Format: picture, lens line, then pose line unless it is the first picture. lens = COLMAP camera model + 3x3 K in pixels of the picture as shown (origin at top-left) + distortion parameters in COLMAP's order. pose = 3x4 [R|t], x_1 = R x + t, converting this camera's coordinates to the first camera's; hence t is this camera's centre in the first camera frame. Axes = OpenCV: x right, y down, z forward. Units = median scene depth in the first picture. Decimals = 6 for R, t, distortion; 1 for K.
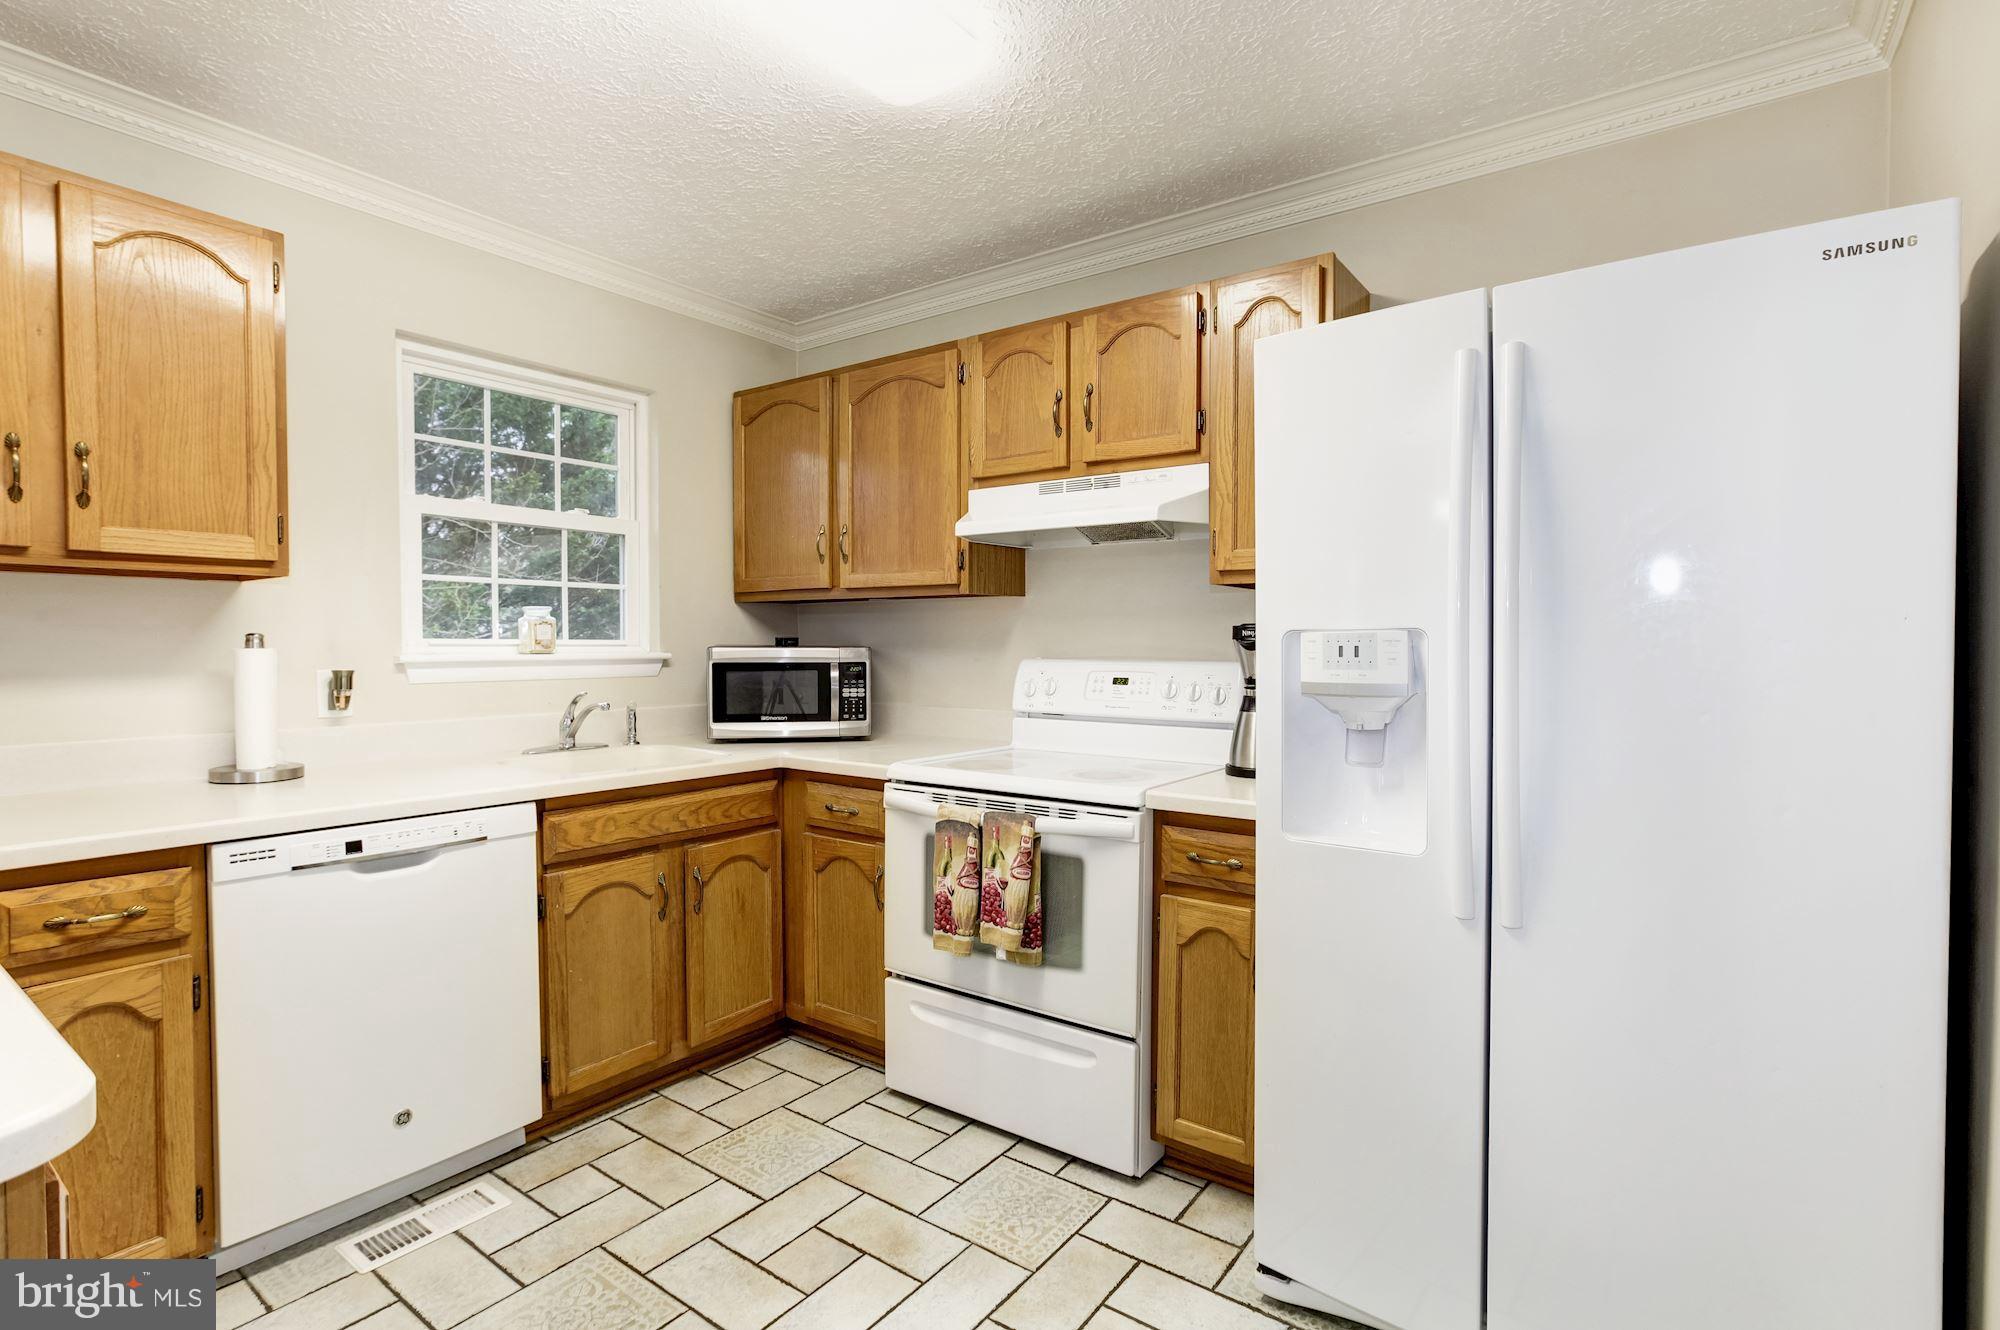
lens RADIAL K [[945.1, 0, 988.3], [0, 945.1, 661.9], [0, 0, 1]] dist [-0.033441, -0.000087]
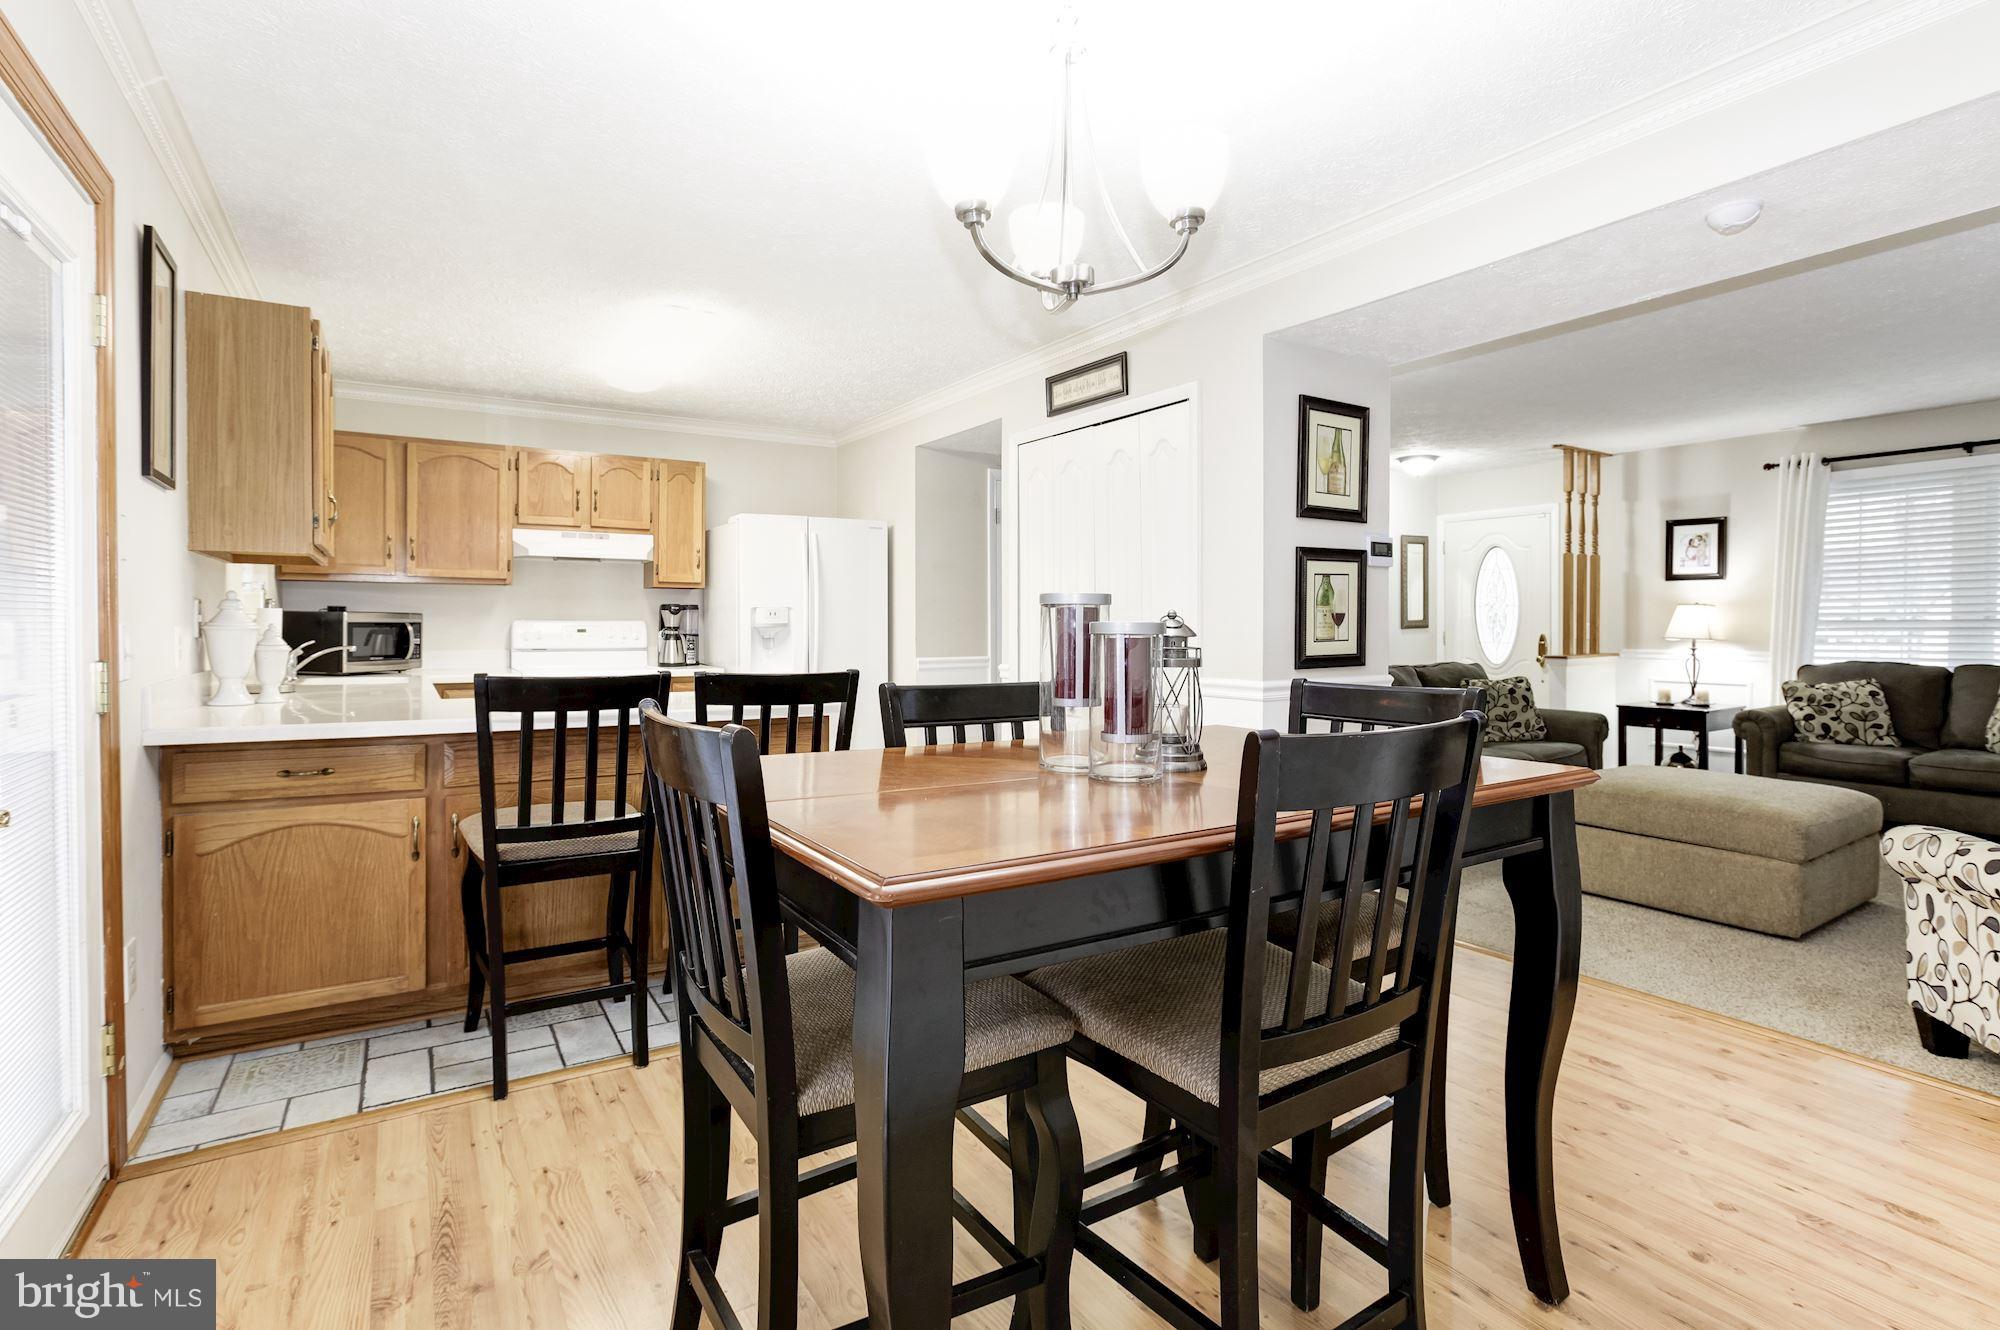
lens RADIAL K [[946.0, 0, 1006.5], [0, 946.0, 645.7], [0, 0, 1]] dist [-0.004214, 0.008302]
pose [[0.348144, -0.024149, 0.937130, -1.570529], [0.015851, 0.999677, 0.019873, 0.030053], [-0.937307, 0.007936, 0.348414, -0.612296]]
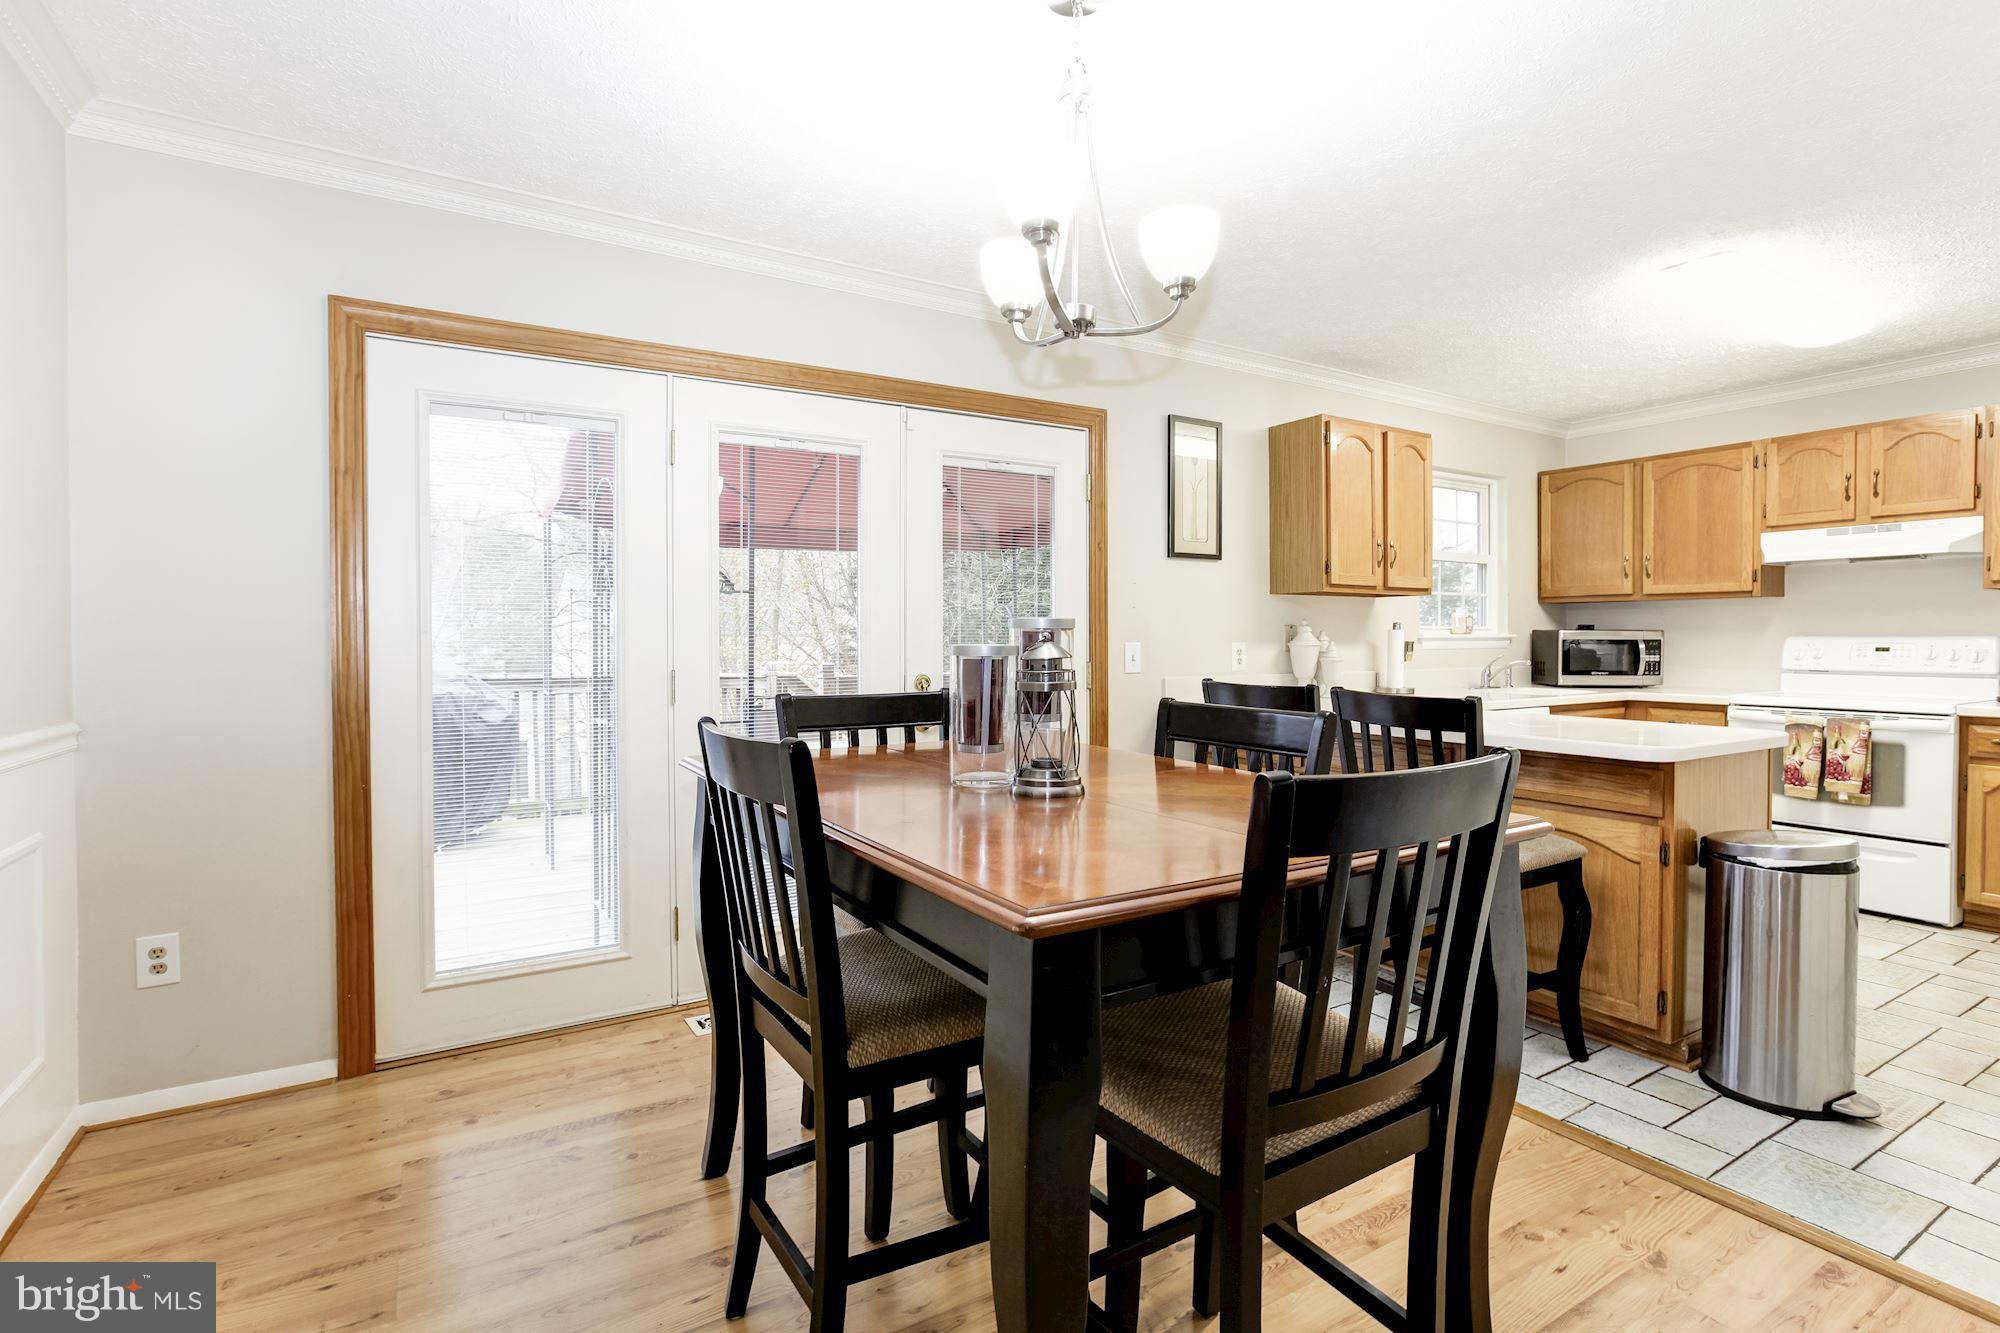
lens RADIAL K [[946.0, 0, 1006.5], [0, 946.0, 647.2], [0, 0, 1]] dist [-0.004214, 0.008302]
pose [[0.932374, -0.001318, -0.361493, -0.708587], [-0.002051, 0.999958, -0.008936, 0.037102], [0.361489, 0.009073, 0.932332, -1.097147]]
